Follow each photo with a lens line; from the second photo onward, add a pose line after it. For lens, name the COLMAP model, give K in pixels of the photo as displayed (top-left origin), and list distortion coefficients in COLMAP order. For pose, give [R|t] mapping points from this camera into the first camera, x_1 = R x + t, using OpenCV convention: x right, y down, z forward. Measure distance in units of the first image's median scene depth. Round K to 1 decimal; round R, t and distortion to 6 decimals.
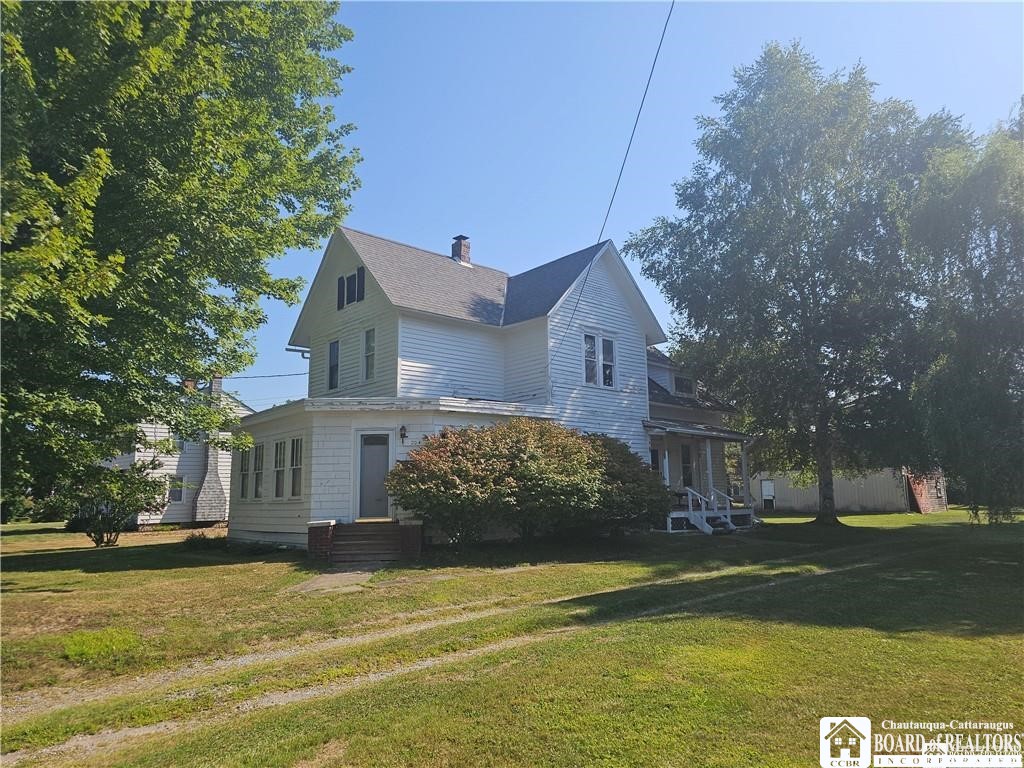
lens RADIAL K [[704.5, 0, 511.9], [0, 704.5, 385.8], [0, 0, 1]] dist [0.035437, -0.009497]
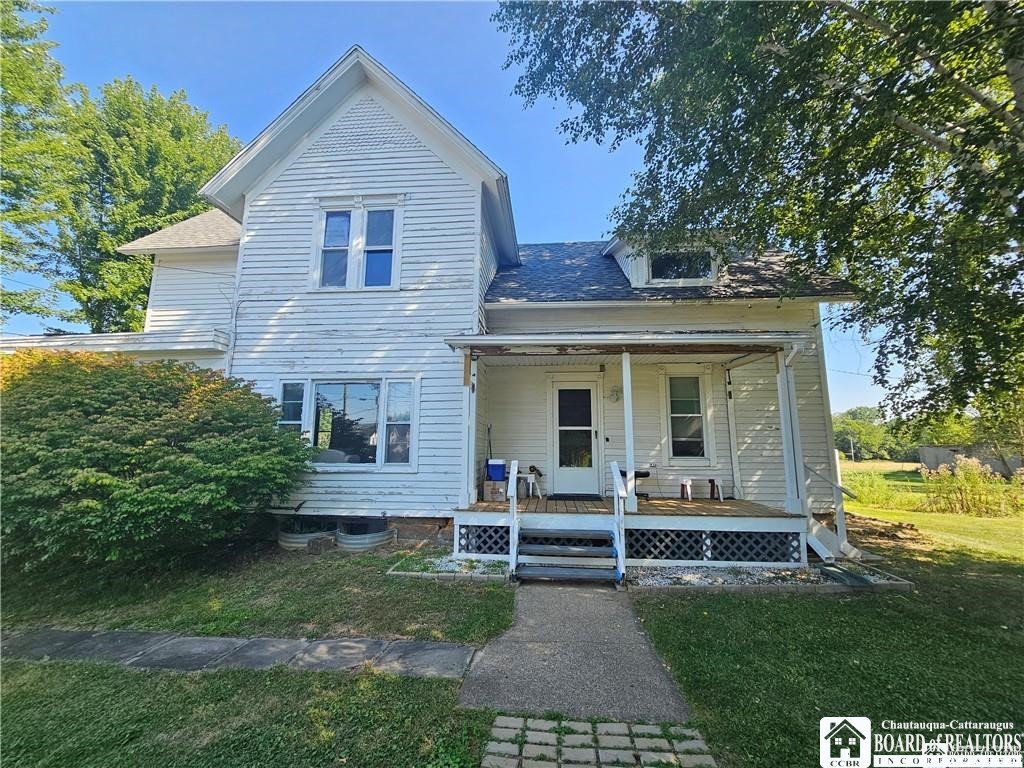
lens RADIAL K [[418.6, 0, 512.7], [0, 418.6, 381.4], [0, 0, 1]] dist [0.001865, -0.000116]
pose [[0.689918, -0.098982, -0.717089, 0.460789], [0.101592, 0.994043, -0.039468, 0.105785], [0.716724, -0.045620, 0.695863, 0.843289]]
